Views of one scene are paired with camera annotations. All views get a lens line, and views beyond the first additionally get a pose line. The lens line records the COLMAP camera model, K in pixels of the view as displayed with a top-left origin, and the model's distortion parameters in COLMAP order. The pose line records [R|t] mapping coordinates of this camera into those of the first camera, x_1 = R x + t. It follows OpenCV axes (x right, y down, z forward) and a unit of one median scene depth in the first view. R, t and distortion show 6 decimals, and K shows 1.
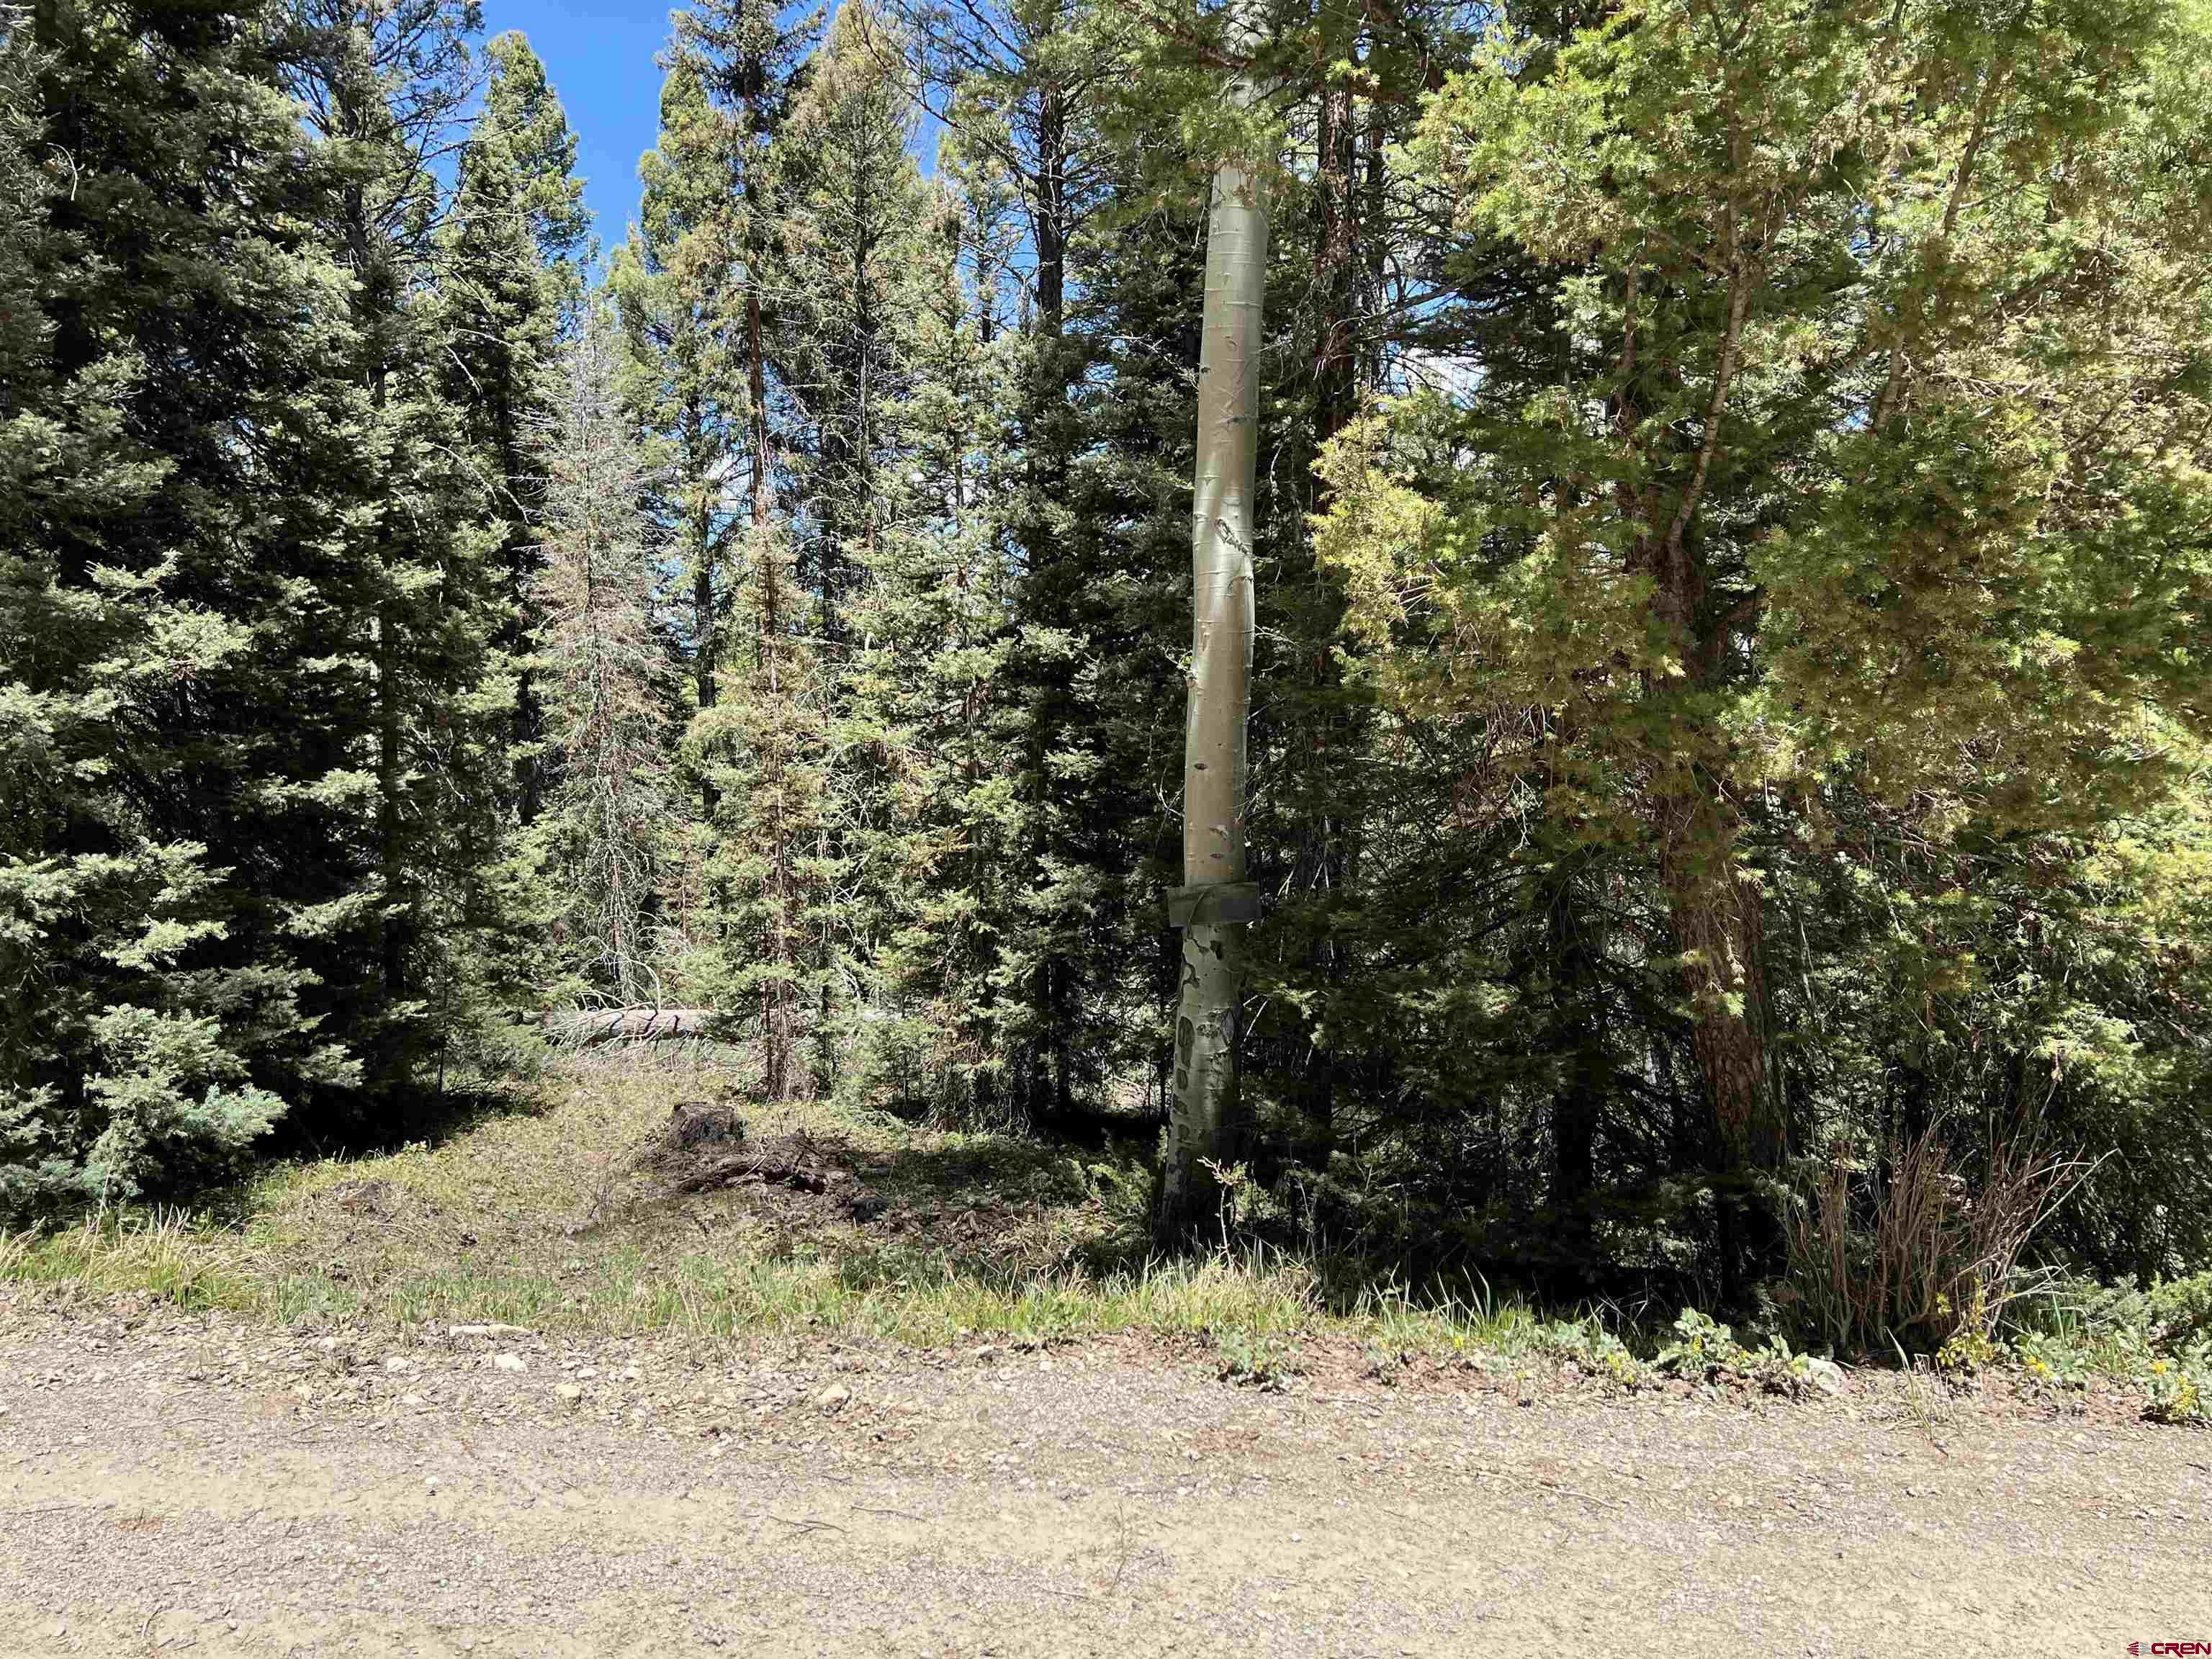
lens RADIAL K [[1661.2, 0, 1110.4], [0, 1661.2, 822.9], [0, 0, 1]] dist [0.055927, -0.058061]
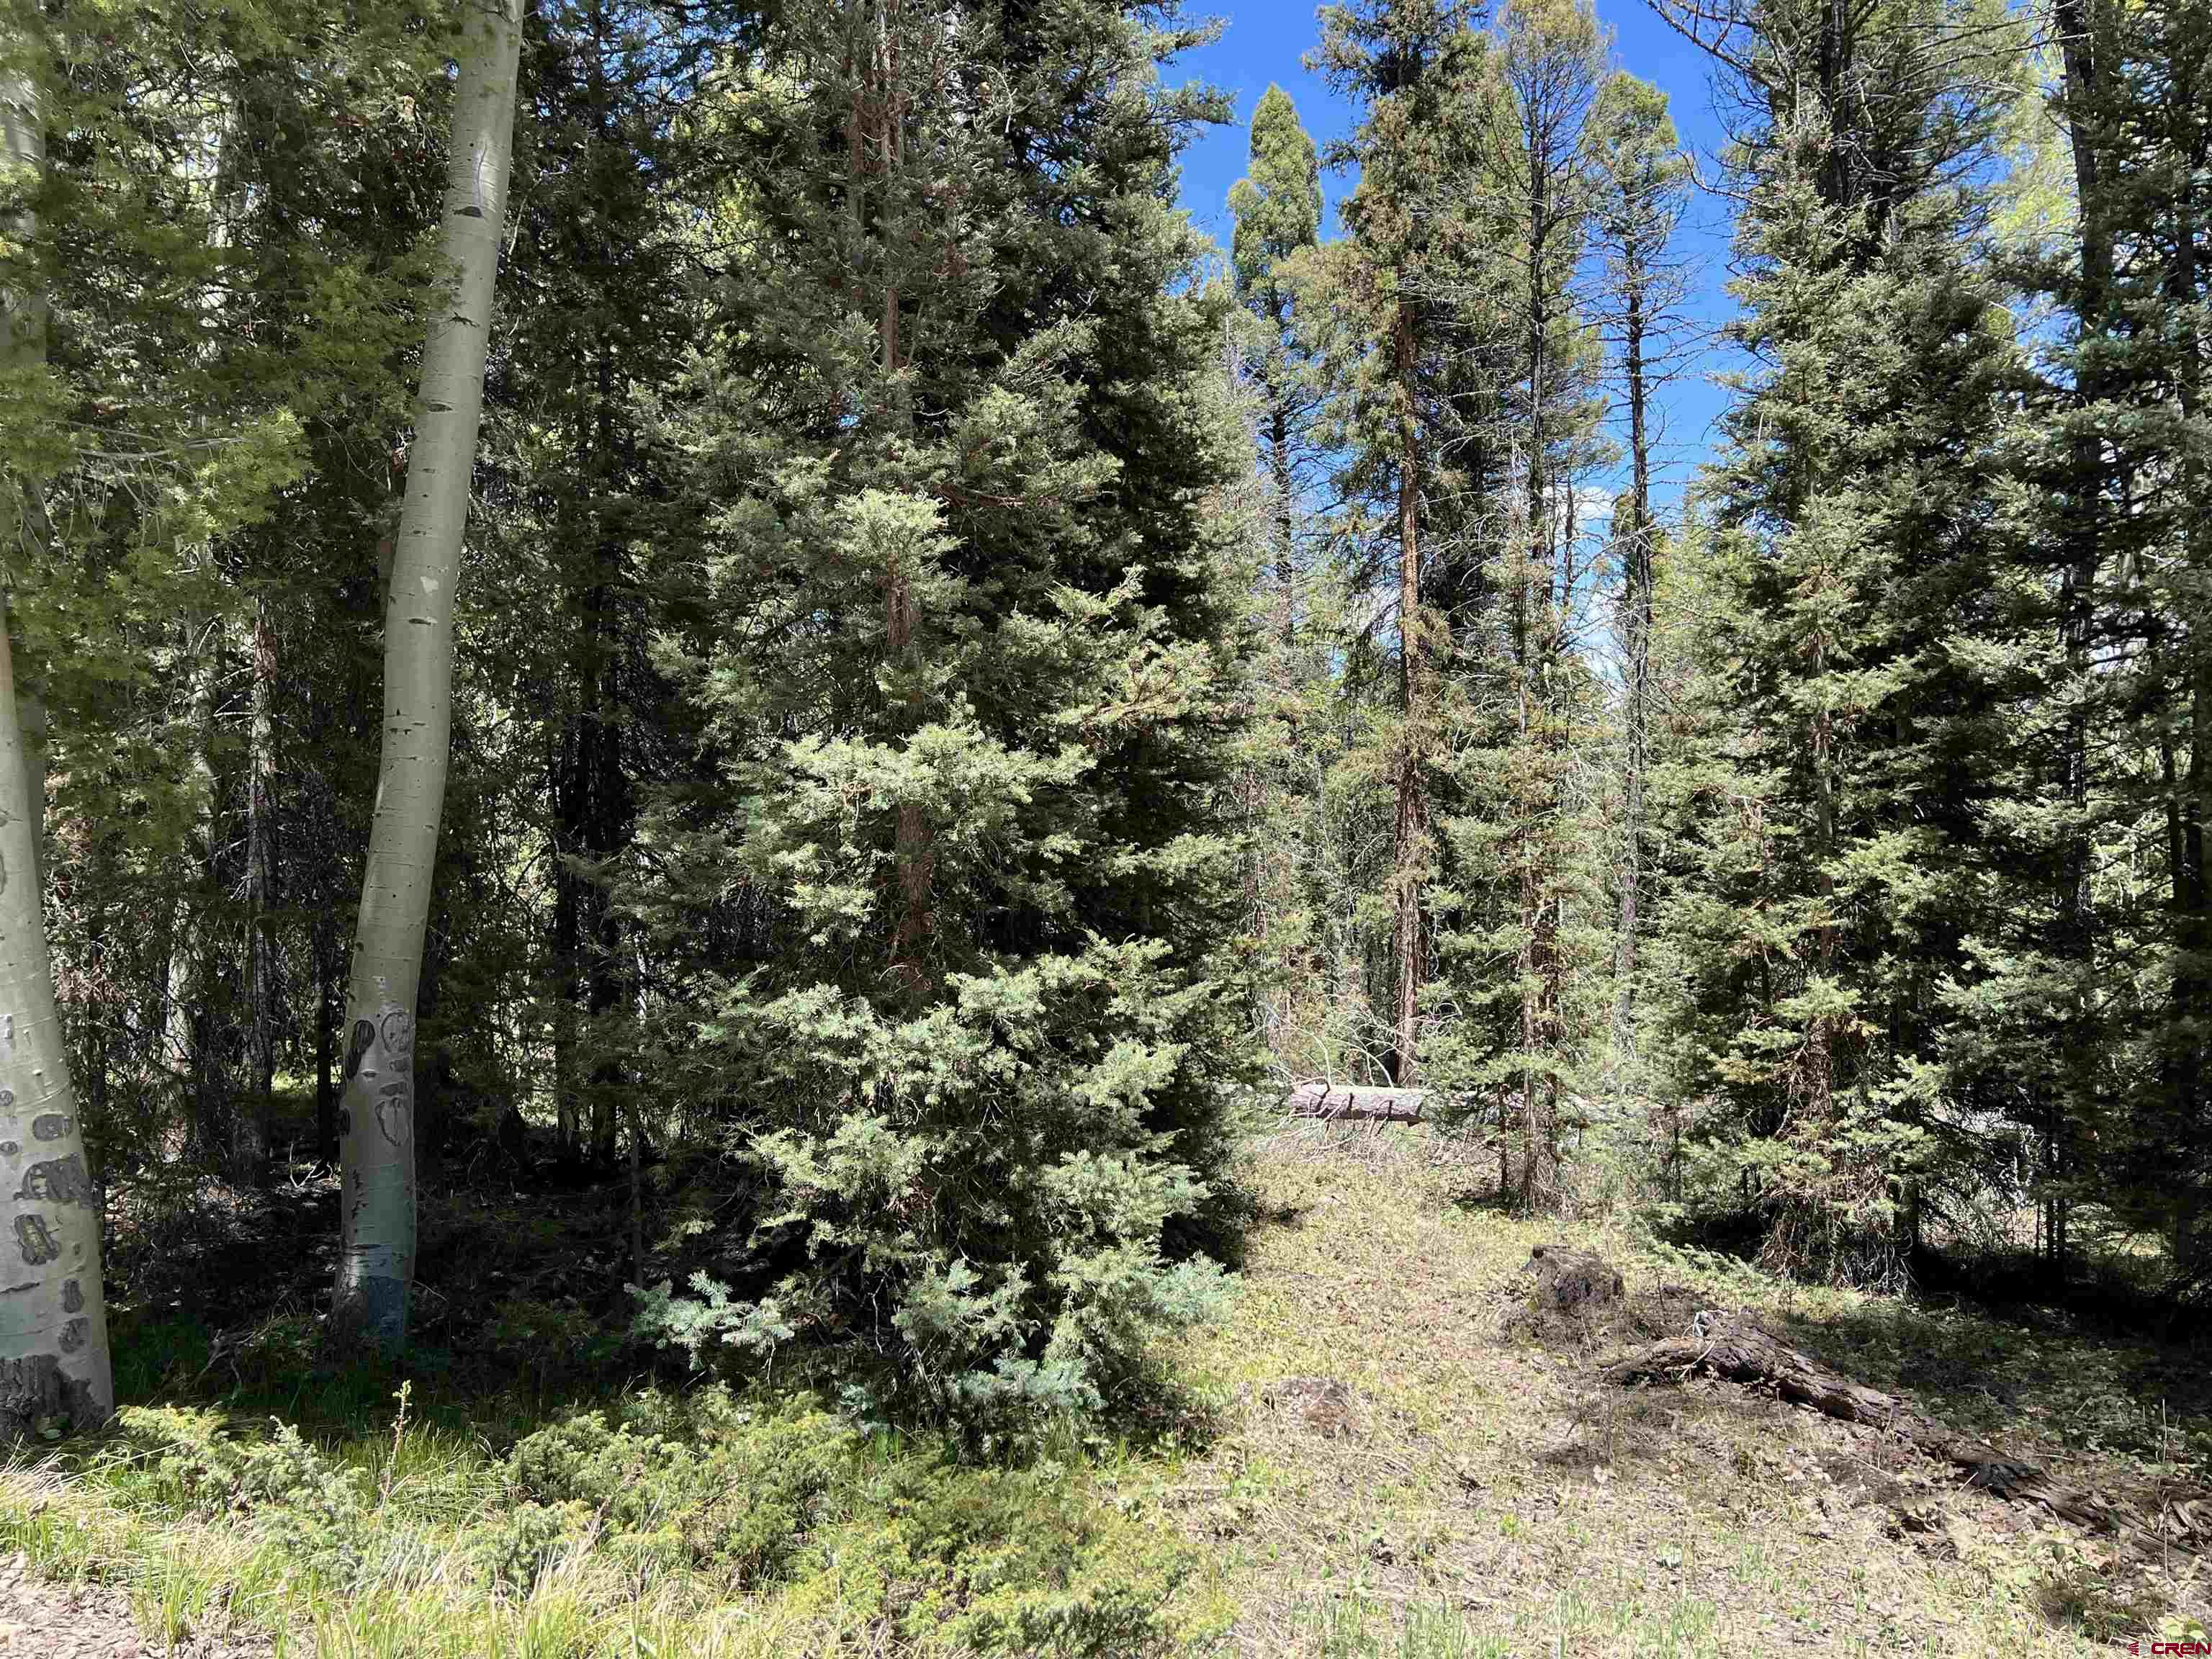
lens RADIAL K [[1641.3, 0, 1114.8], [0, 1641.3, 801.3], [0, 0, 1]] dist [0.053919, -0.000221]
pose [[0.963701, -0.006709, -0.266900, -0.282152], [-0.002675, 0.999391, -0.034781, -0.020071], [0.266971, 0.034232, 0.963096, 0.207130]]
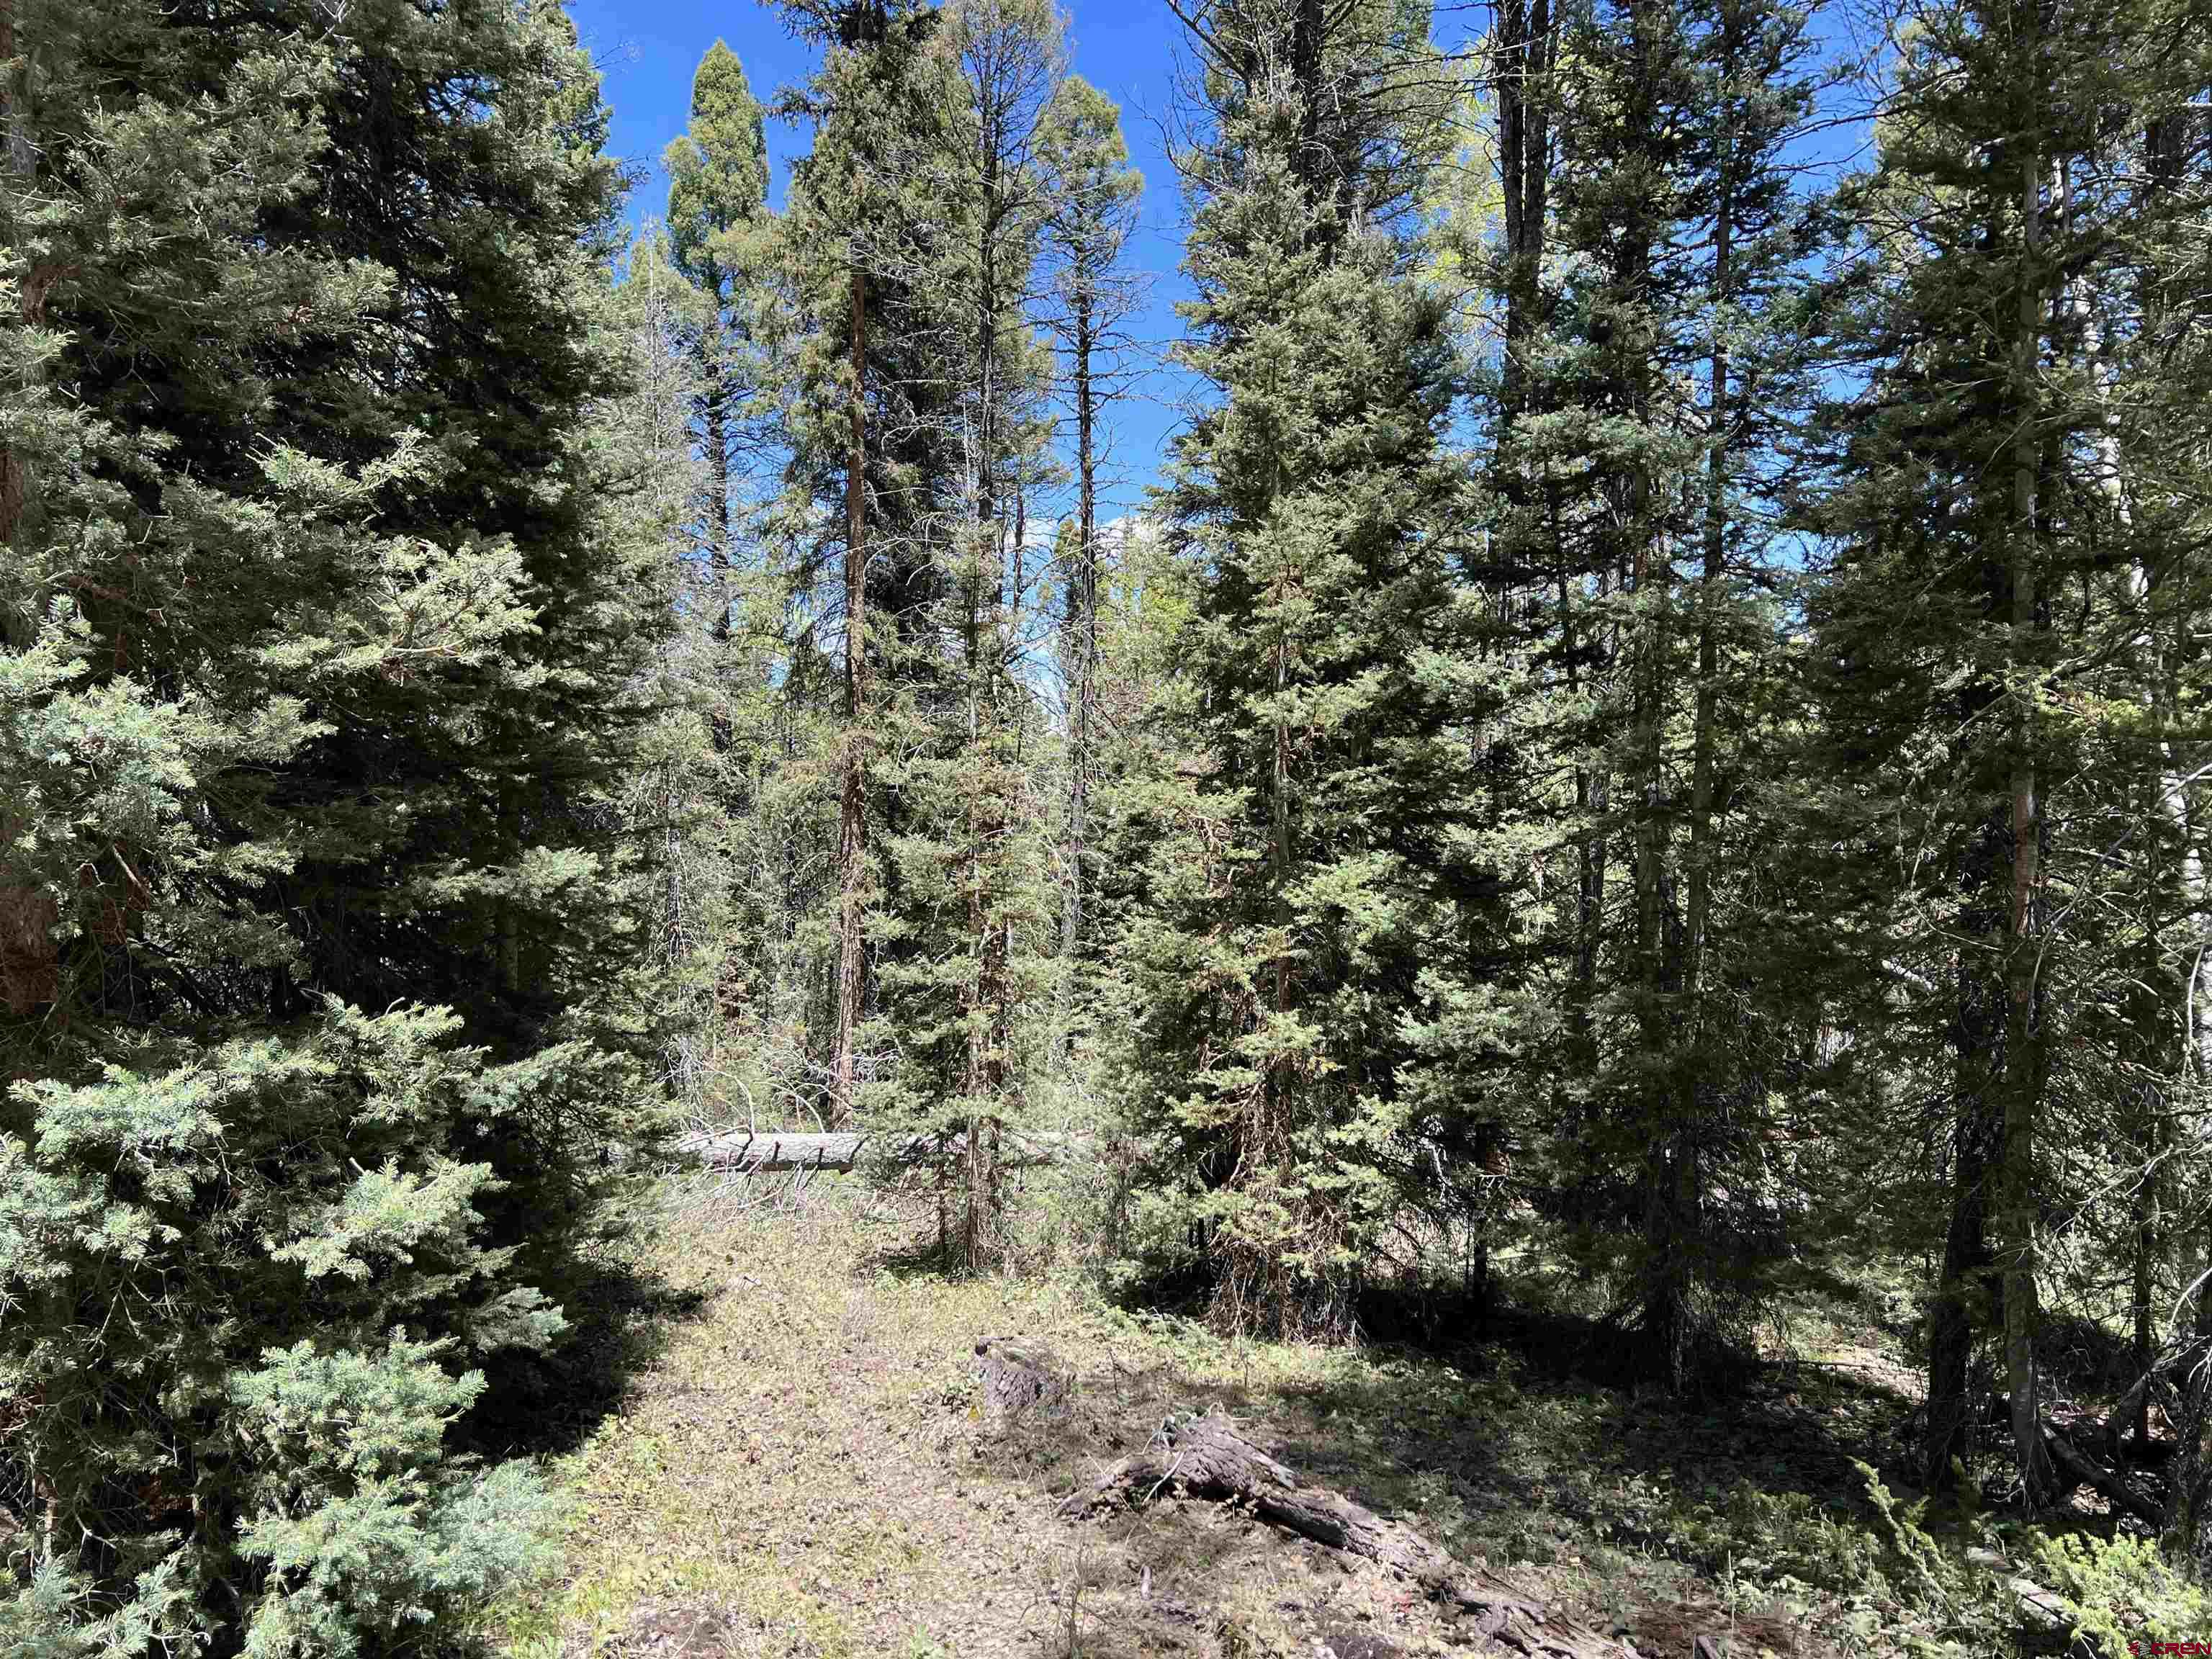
lens RADIAL K [[1630.7, 0, 1094.9], [0, 1630.7, 847.3], [0, 0, 1]] dist [0.038181, -0.054414]
pose [[0.998607, 0.013064, 0.051119, -0.291911], [-0.011992, 0.999703, -0.021219, -0.022143], [-0.051381, 0.020576, 0.998467, 0.388183]]
